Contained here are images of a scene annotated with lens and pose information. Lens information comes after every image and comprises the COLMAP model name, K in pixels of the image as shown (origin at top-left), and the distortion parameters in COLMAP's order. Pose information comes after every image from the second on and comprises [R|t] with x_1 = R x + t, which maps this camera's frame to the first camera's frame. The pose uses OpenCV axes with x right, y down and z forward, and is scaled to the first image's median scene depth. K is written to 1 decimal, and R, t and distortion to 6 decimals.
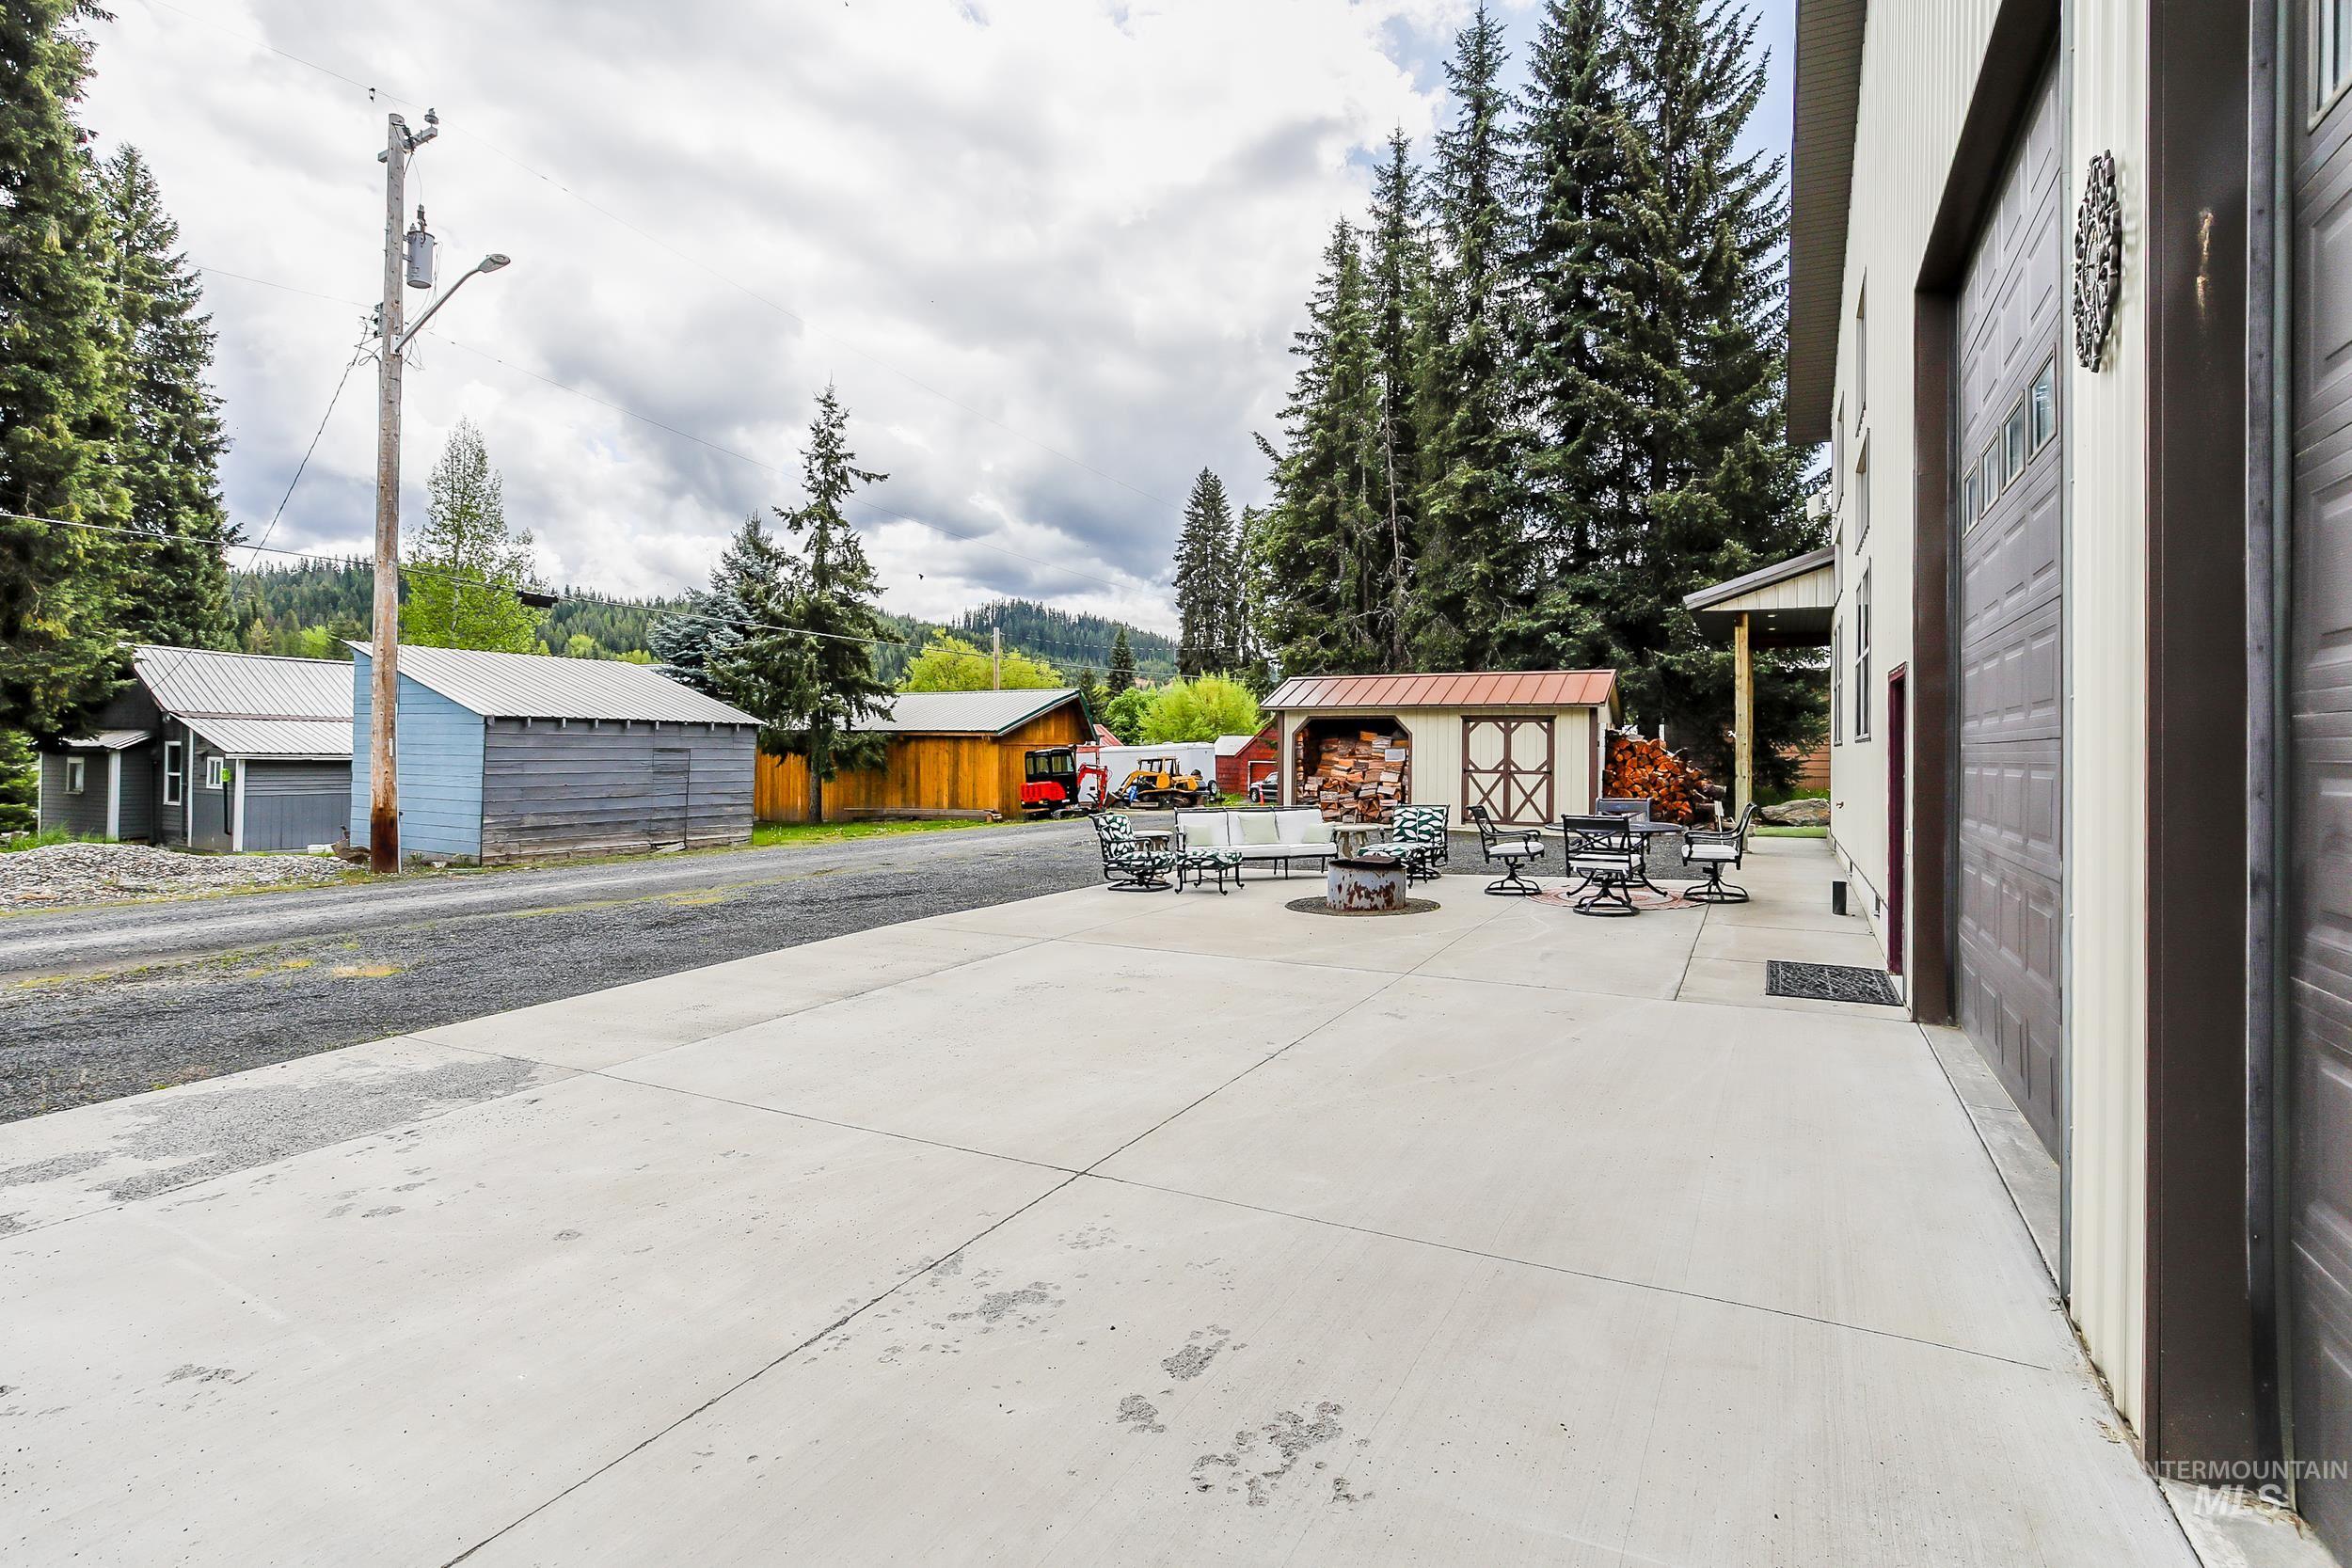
lens RADIAL K [[1099.0, 0, 1179.2], [0, 1099.0, 759.8], [0, 0, 1]] dist [-0.000835, 0.000125]
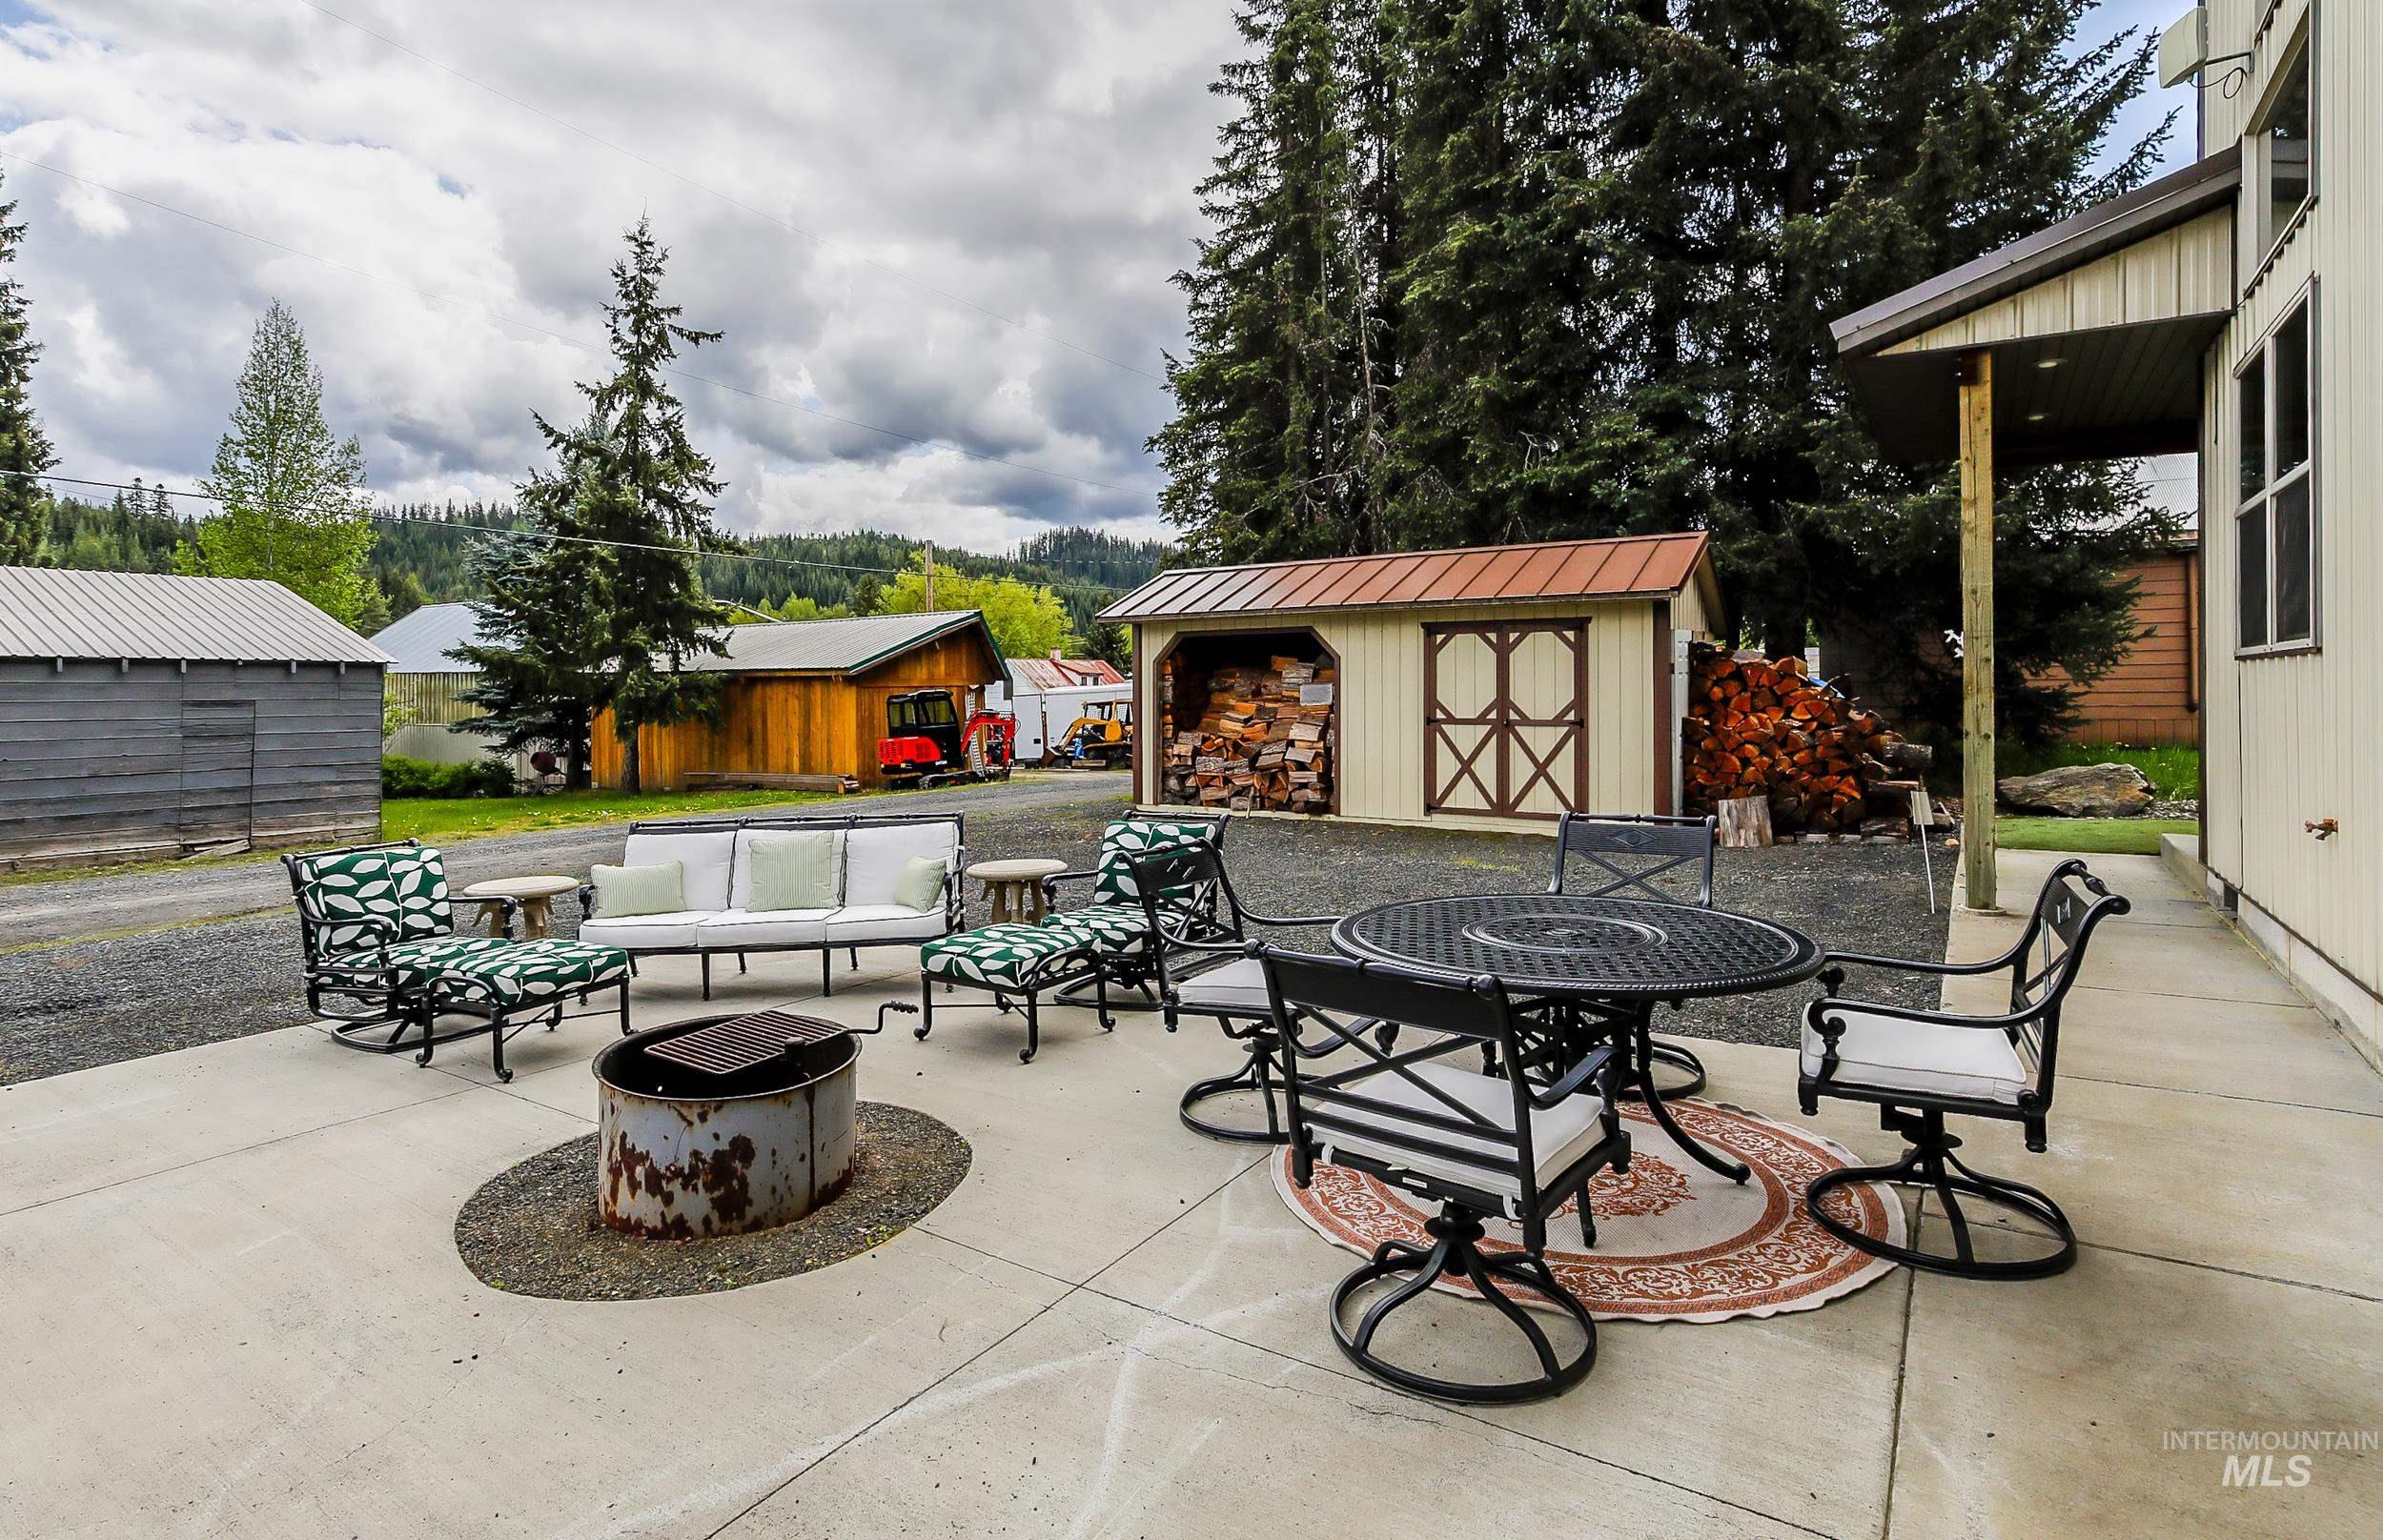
lens RADIAL K [[1219.0, 0, 1090.6], [0, 1219.0, 712.2], [0, 0, 1]] dist [-0.000369, -0.001010]
pose [[0.991084, -0.013164, -0.132586, 0.155840], [0.014355, 0.999865, 0.008029, -0.001713], [0.132462, -0.009861, 0.991139, 0.325560]]
